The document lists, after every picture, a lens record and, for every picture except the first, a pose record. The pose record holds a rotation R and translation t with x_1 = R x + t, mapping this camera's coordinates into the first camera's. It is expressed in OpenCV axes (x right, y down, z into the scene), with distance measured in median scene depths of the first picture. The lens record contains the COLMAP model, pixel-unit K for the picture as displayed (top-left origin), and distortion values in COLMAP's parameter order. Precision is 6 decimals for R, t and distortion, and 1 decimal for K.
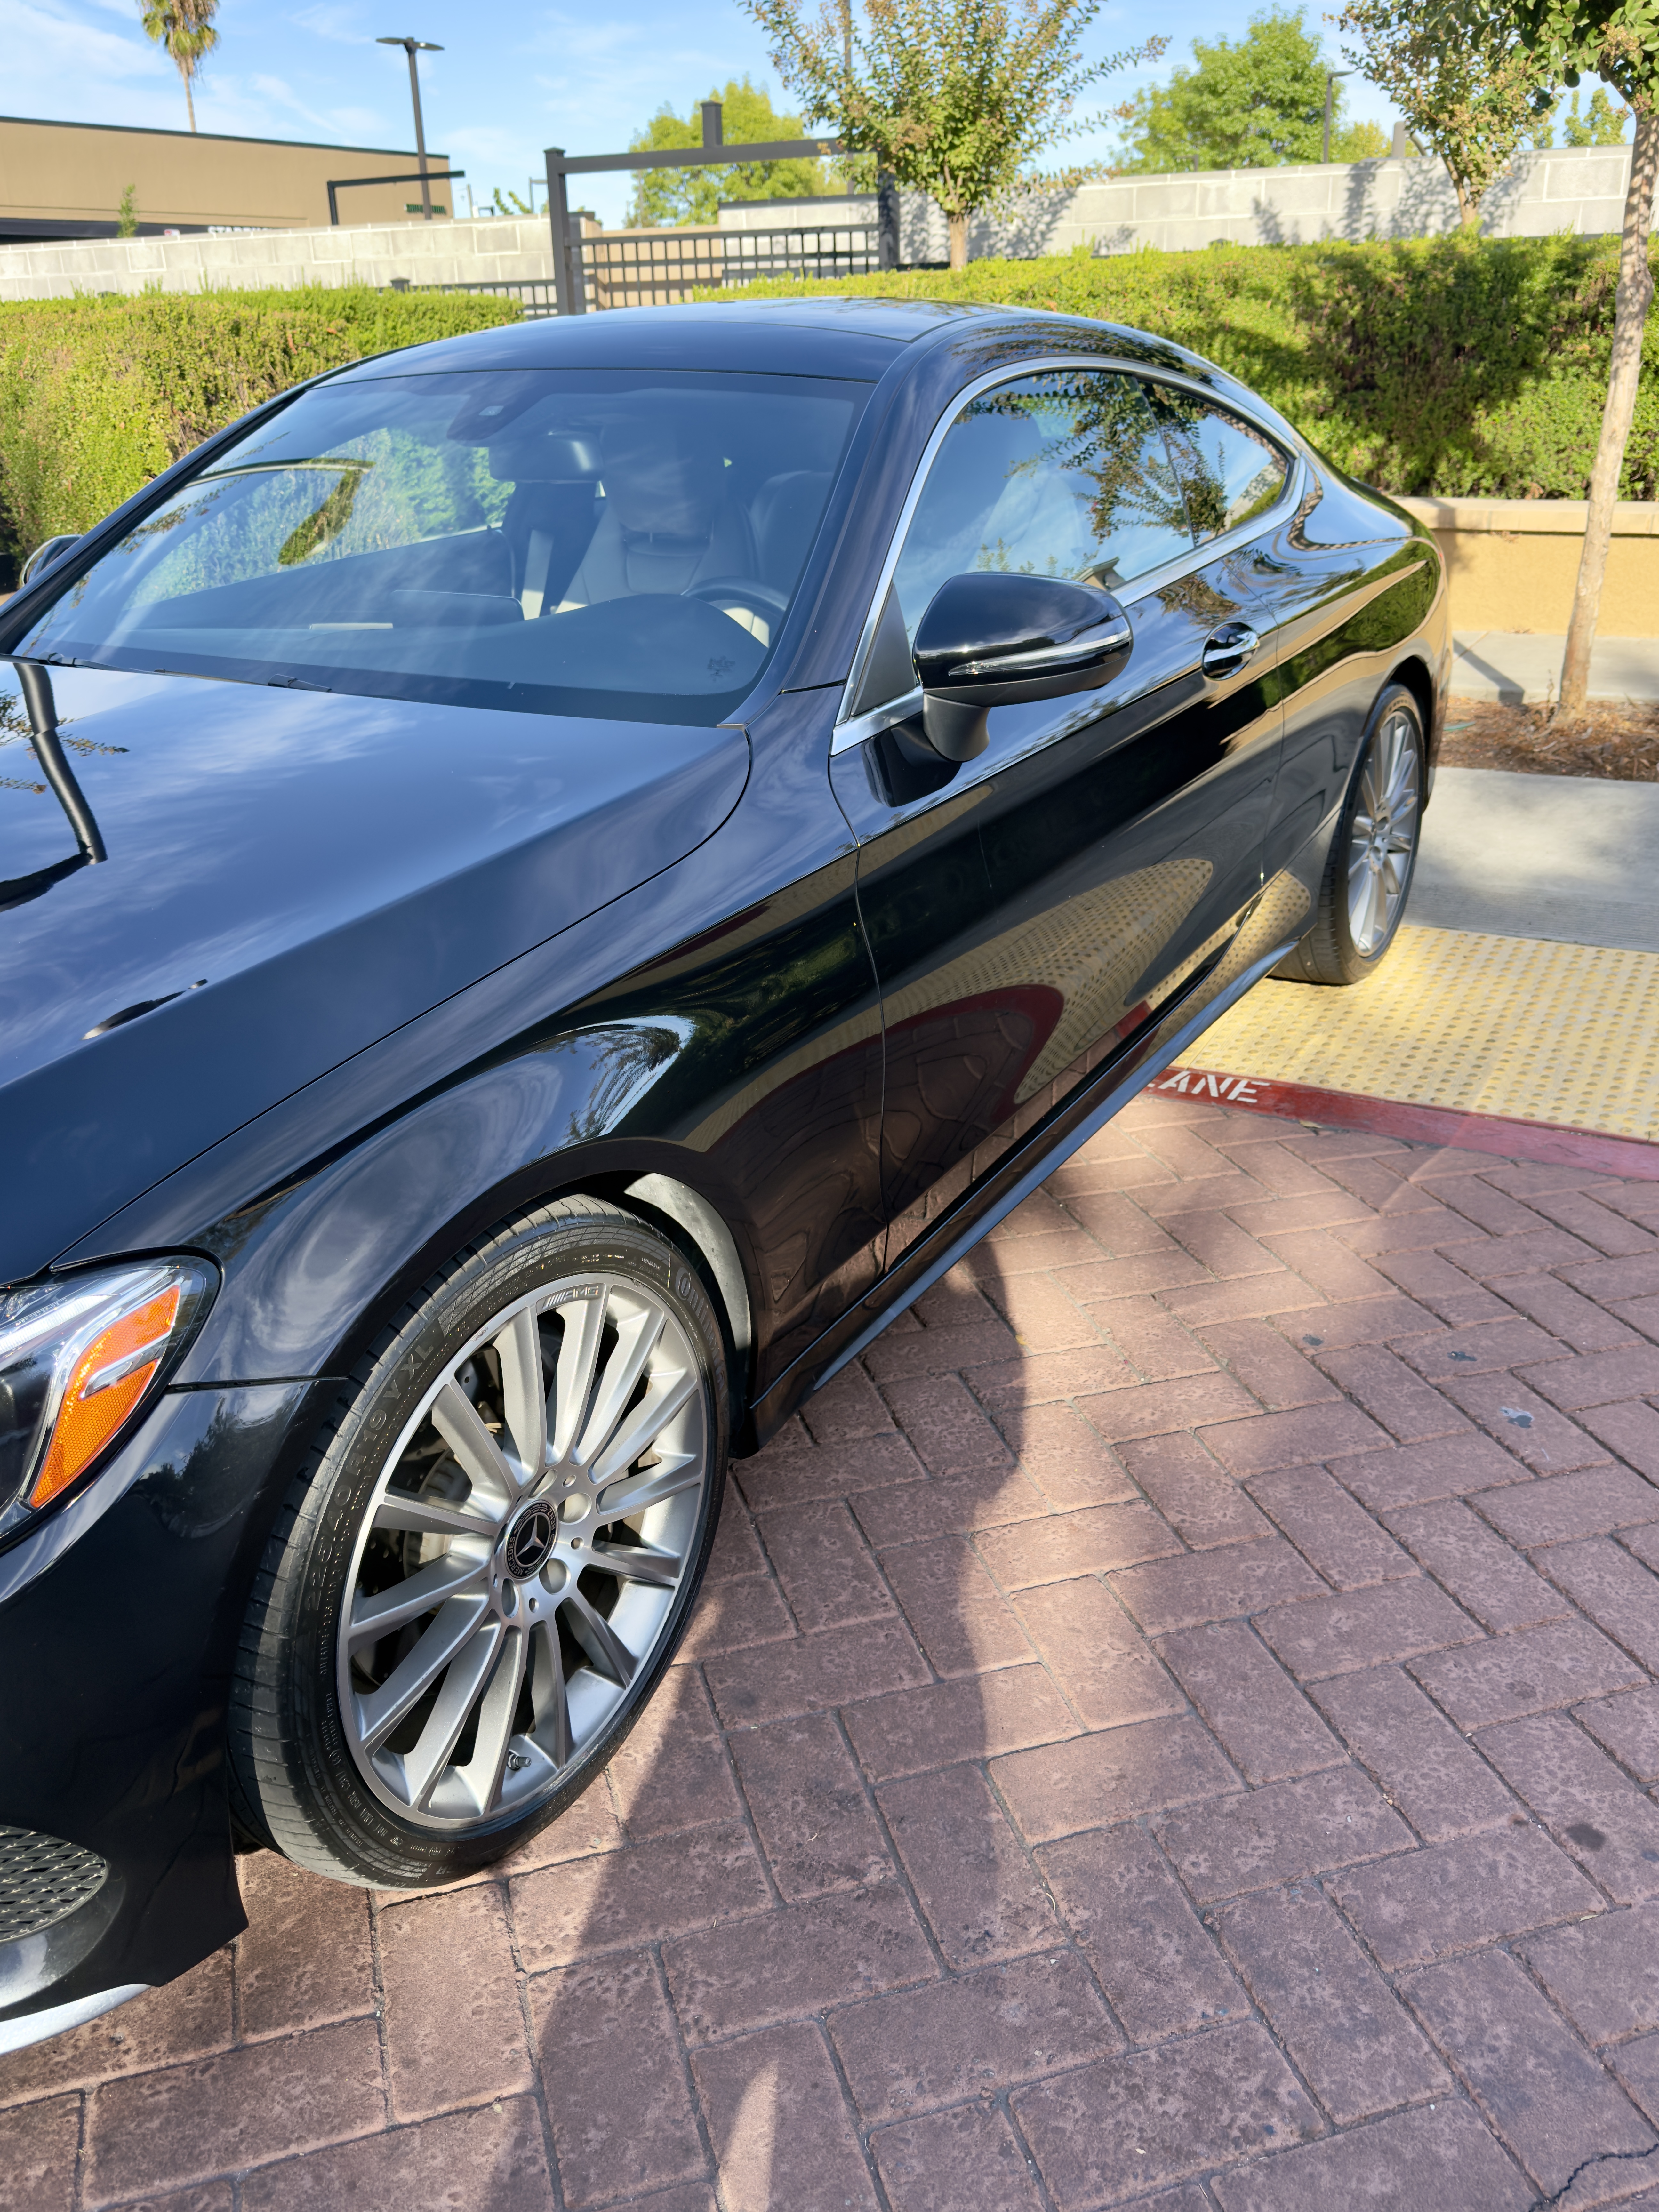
lens RADIAL K [[1819.3, 0, 829.5], [0, 1819.3, 1106.0], [0, 0, 1]] dist [0.003485, -0.001163]
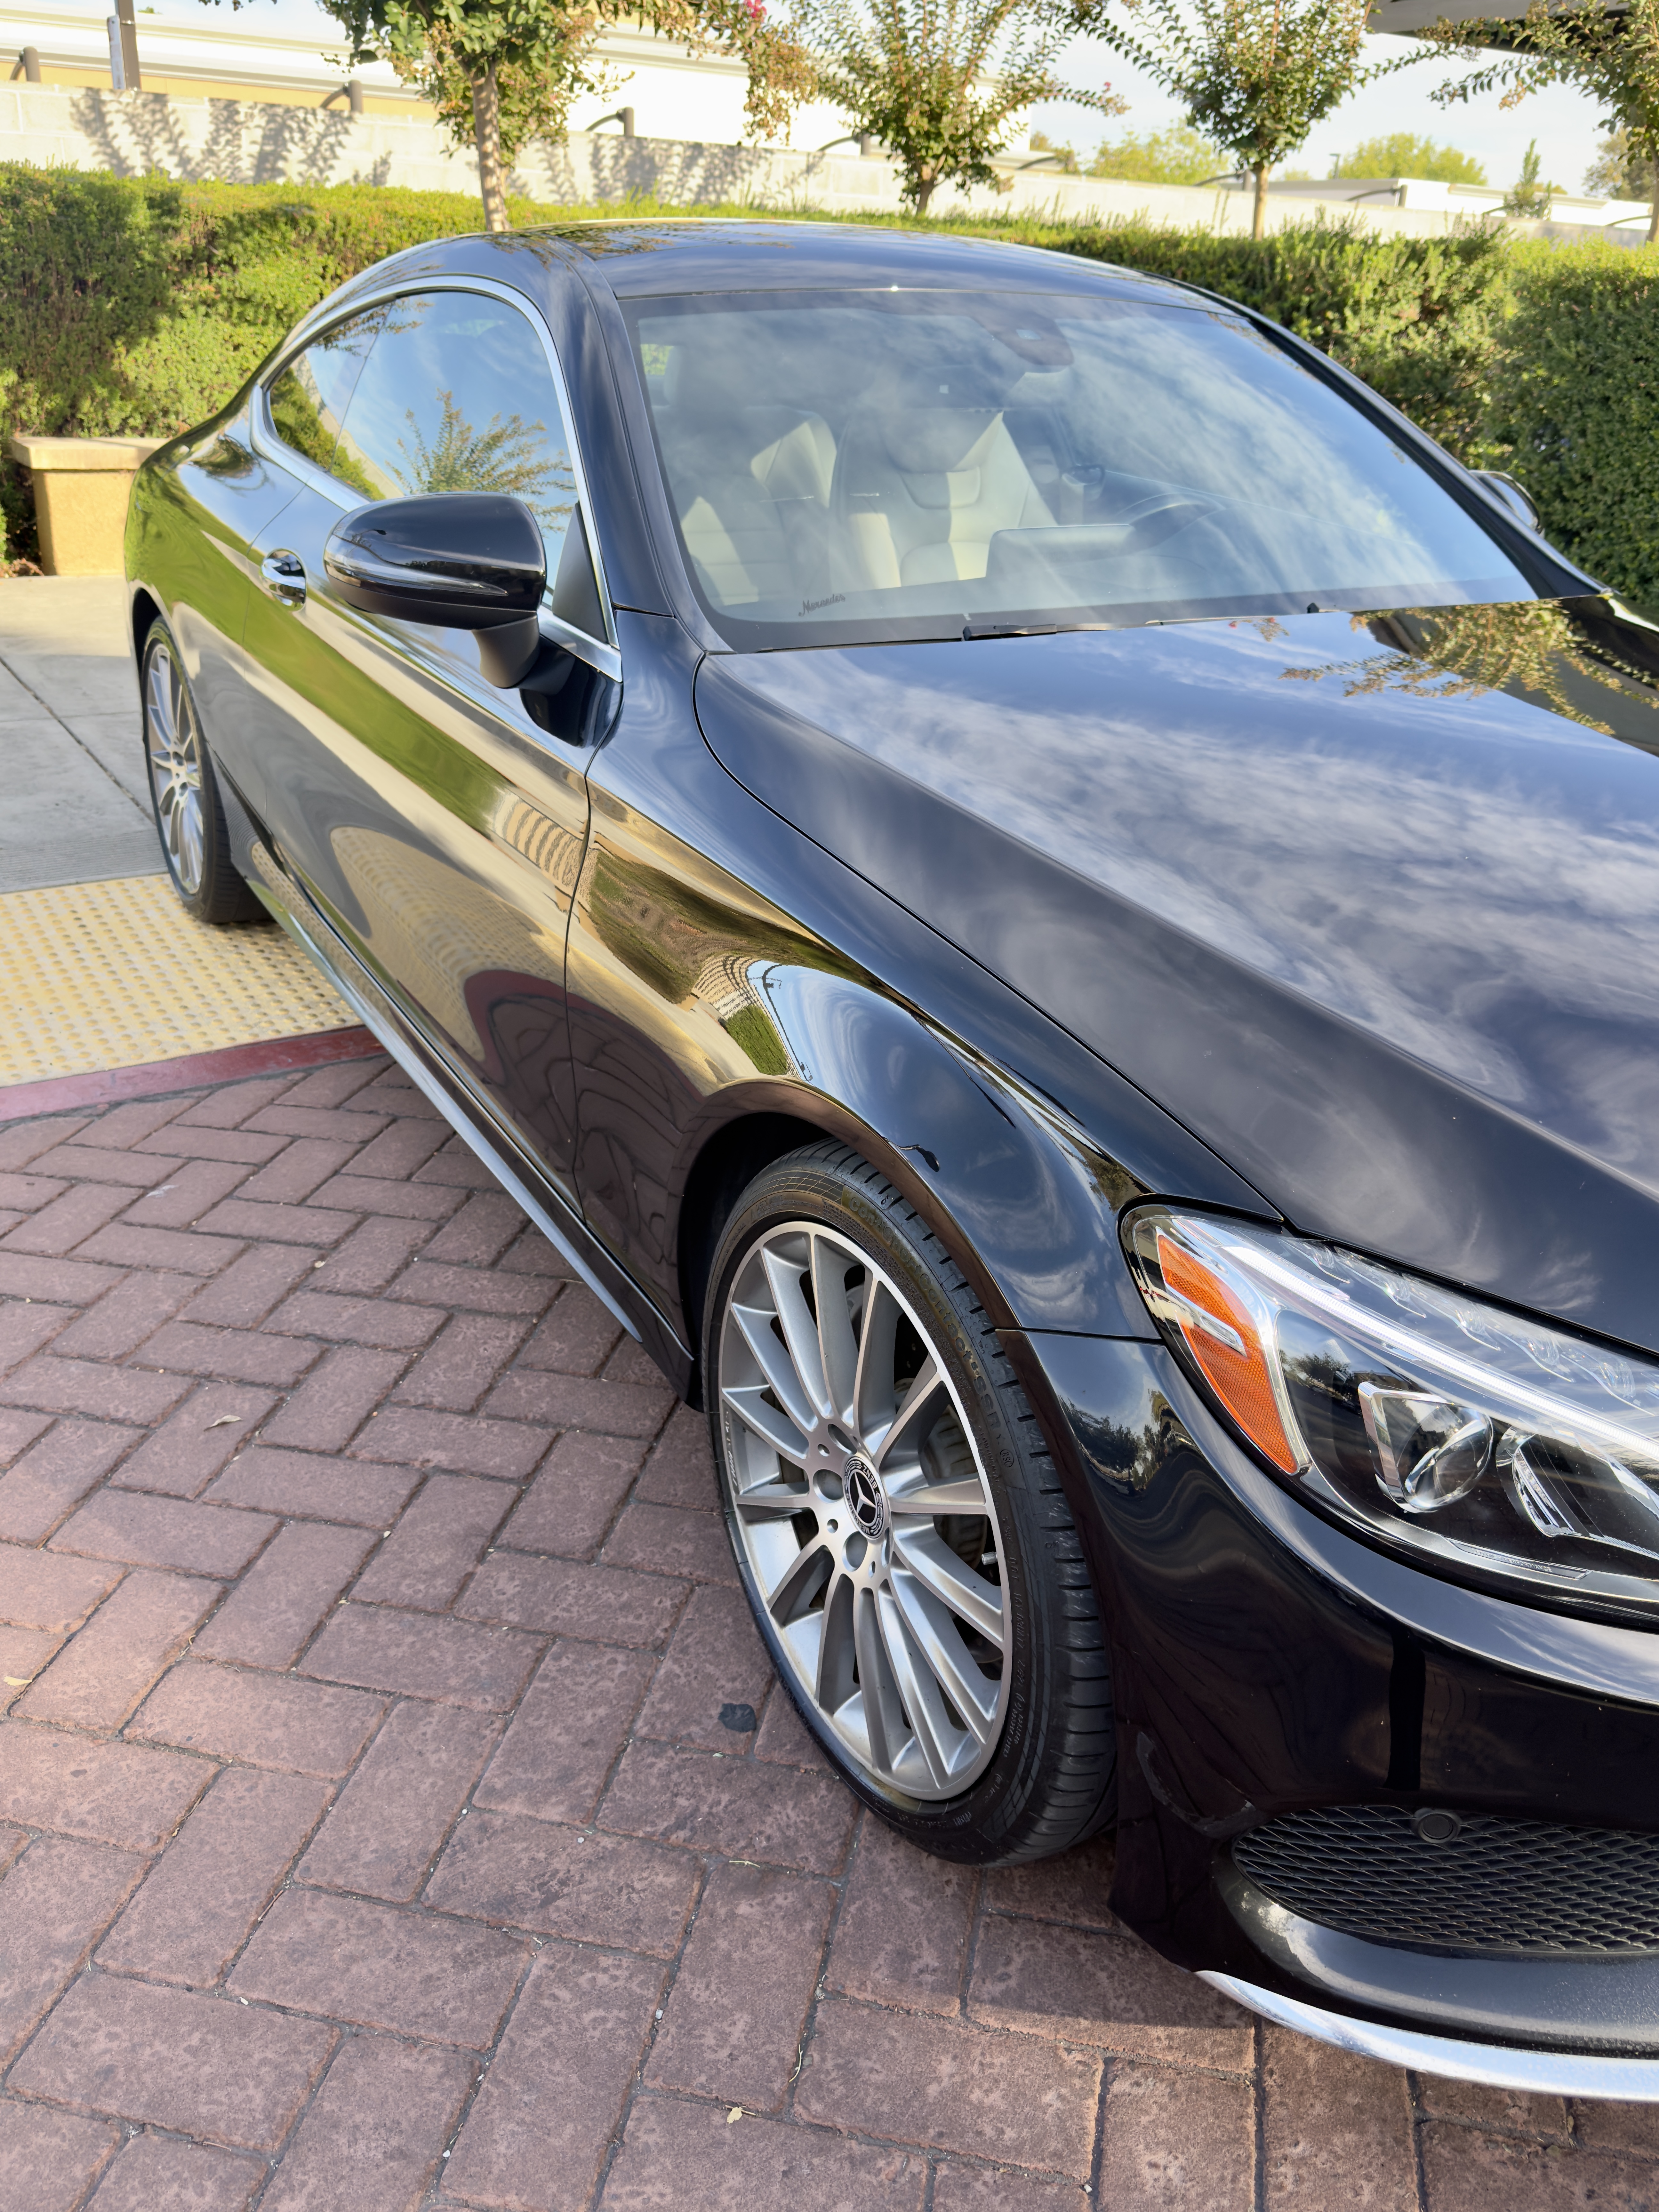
lens RADIAL K [[1817.8, 0, 861.5], [0, 1817.8, 1105.1], [0, 0, 1]] dist [0.063023, -0.083705]
pose [[0.477101, -0.315011, 0.820453, -0.387219], [0.295715, 0.936661, 0.187668, -0.065973], [-0.827603, 0.153083, 0.540036, 0.193010]]
